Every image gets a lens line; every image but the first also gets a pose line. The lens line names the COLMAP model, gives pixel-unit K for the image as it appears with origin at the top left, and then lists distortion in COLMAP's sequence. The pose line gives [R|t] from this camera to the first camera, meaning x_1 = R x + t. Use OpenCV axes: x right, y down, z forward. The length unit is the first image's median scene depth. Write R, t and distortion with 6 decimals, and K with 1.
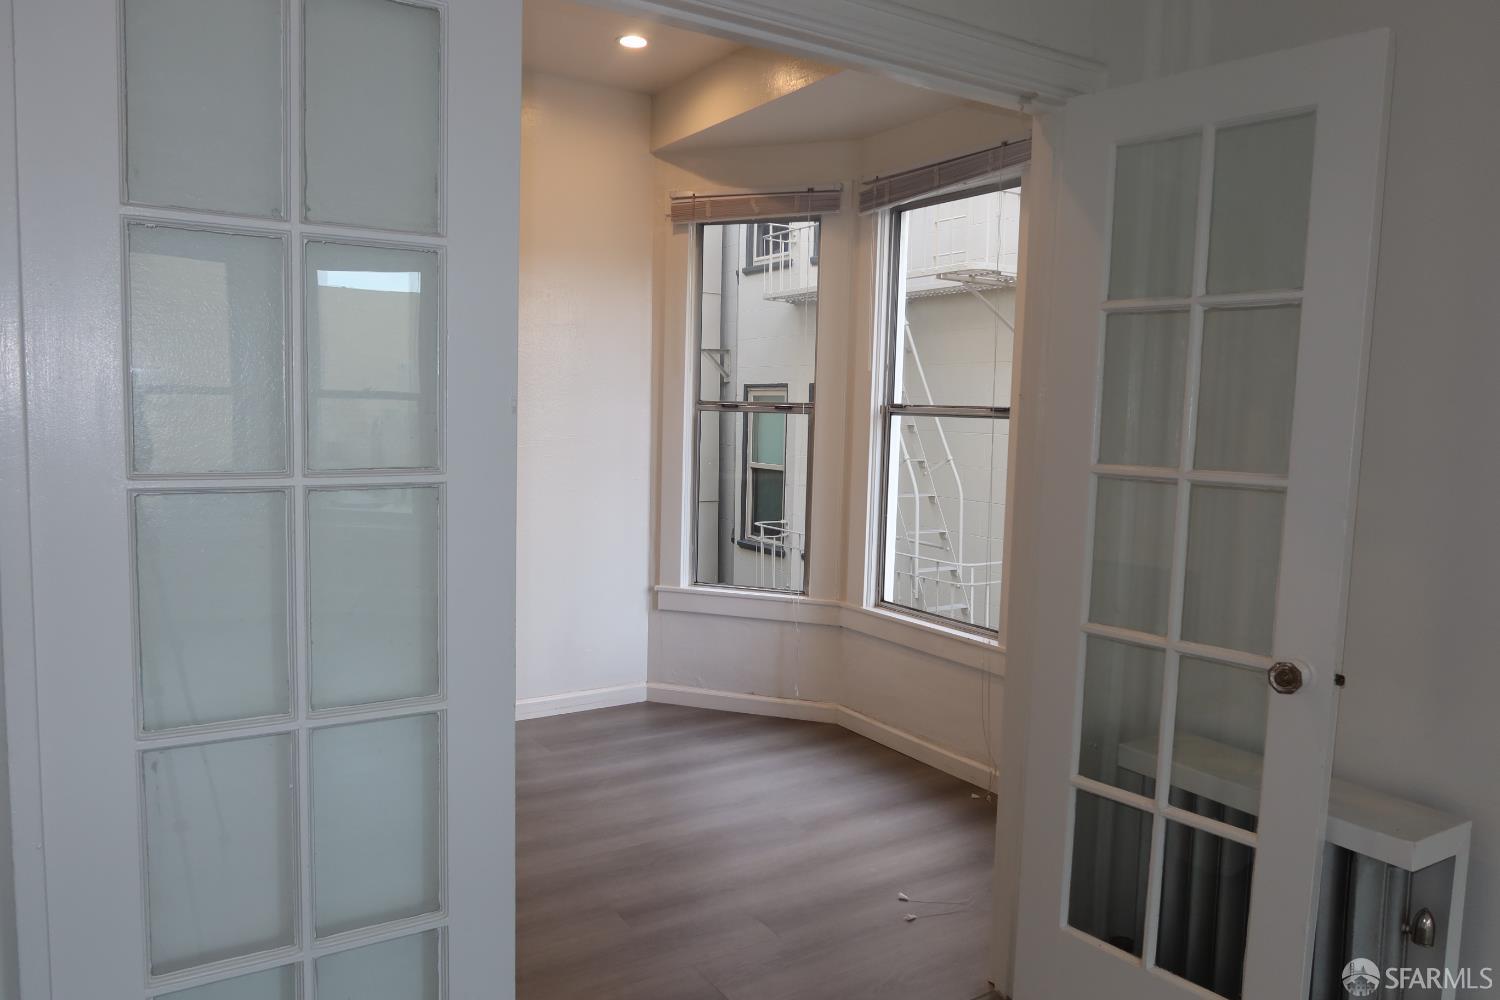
lens RADIAL K [[1029.1, 0, 750.0], [0, 1029.1, 500.0], [0, 0, 1]] dist [-0.043933, 0.027183]
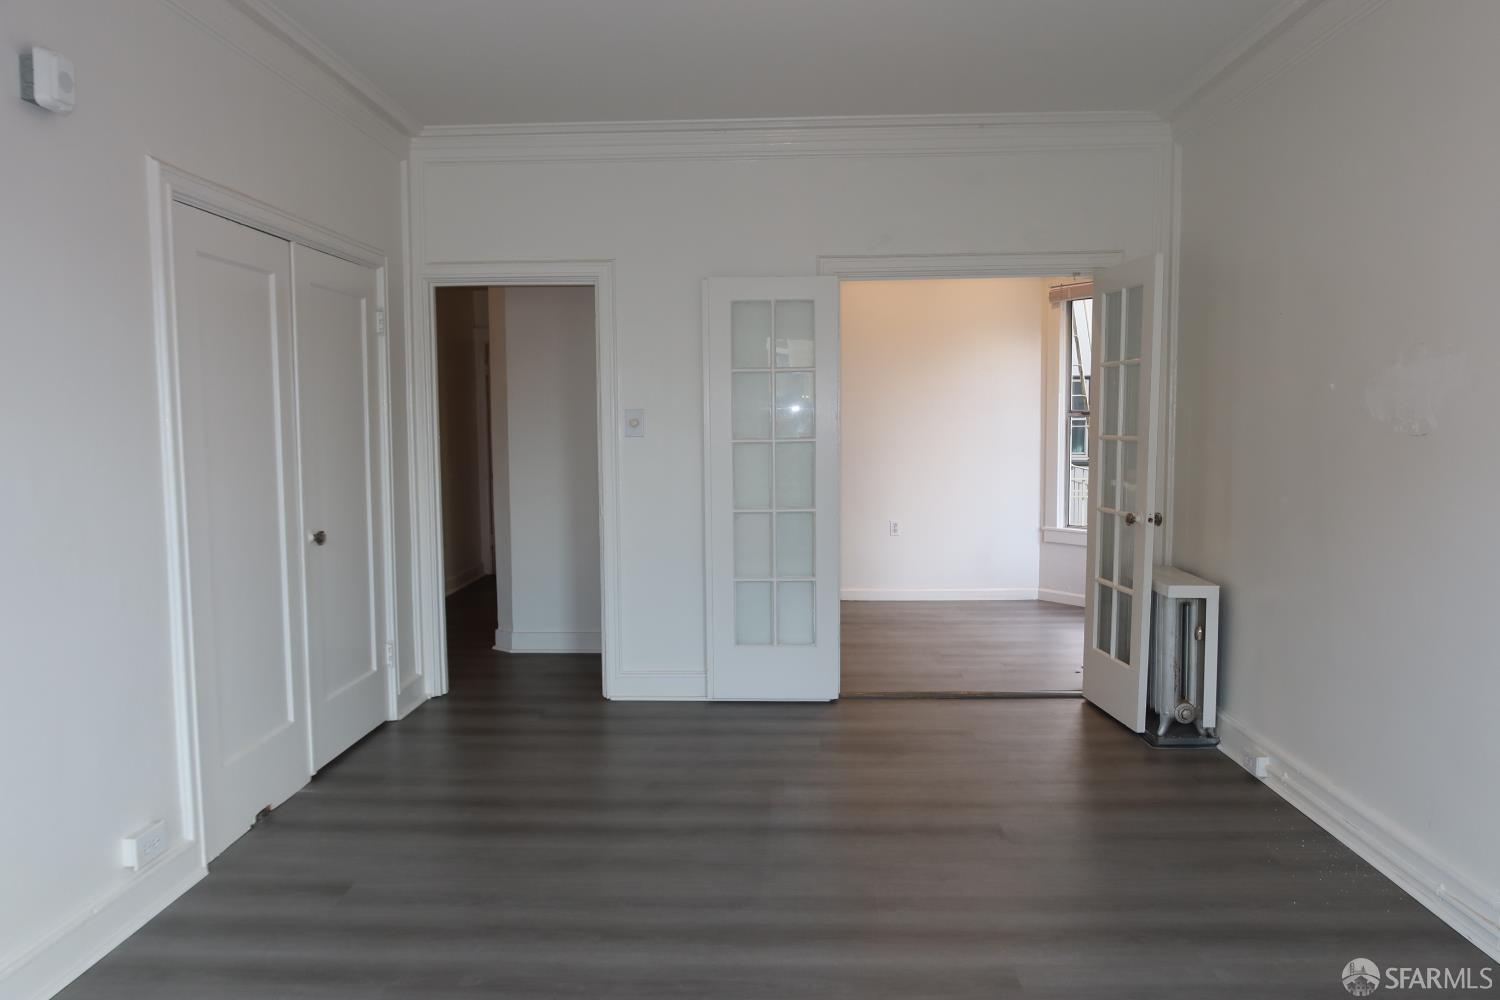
lens RADIAL K [[1029.1, 0, 750.0], [0, 1029.1, 500.0], [0, 0, 1]] dist [-0.043933, 0.027183]
pose [[0.820725, 0.012600, -0.571185, 0.456730], [-0.020581, 0.999760, -0.007519, 0.064432], [0.570953, 0.017927, 0.820787, -0.589461]]
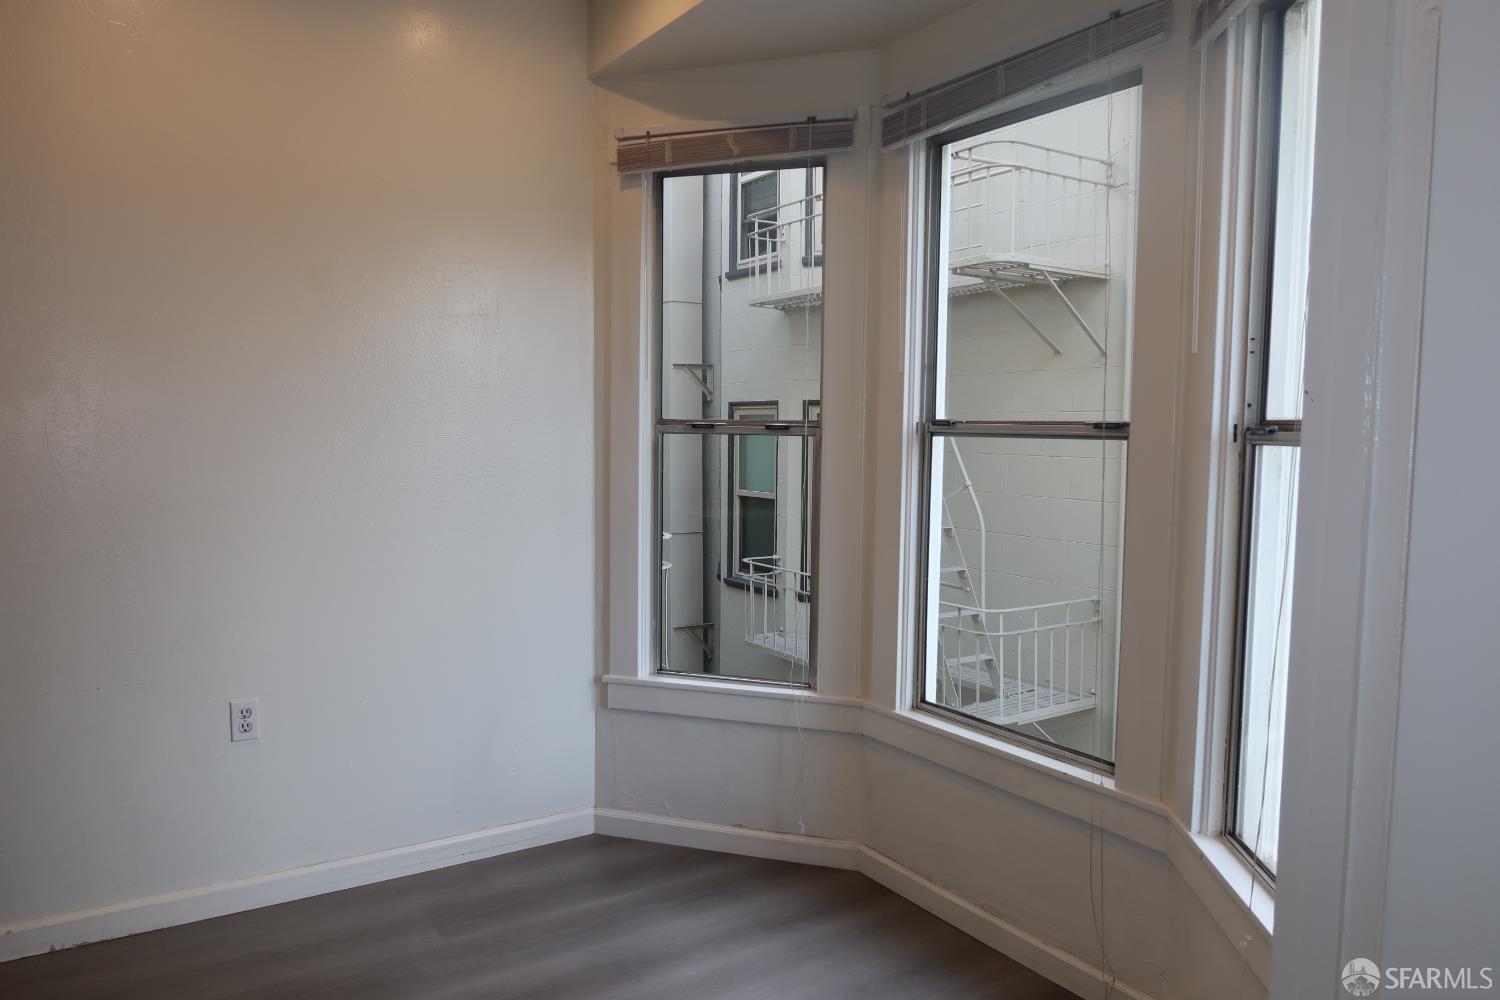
lens RADIAL K [[1029.1, 0, 750.0], [0, 1029.1, 500.0], [0, 0, 1]] dist [-0.043933, 0.027183]
pose [[0.999846, -0.014203, 0.010282, 0.005374], [0.014408, 0.999693, -0.020160, -0.024574], [-0.009993, 0.020305, 0.999744, 0.279568]]
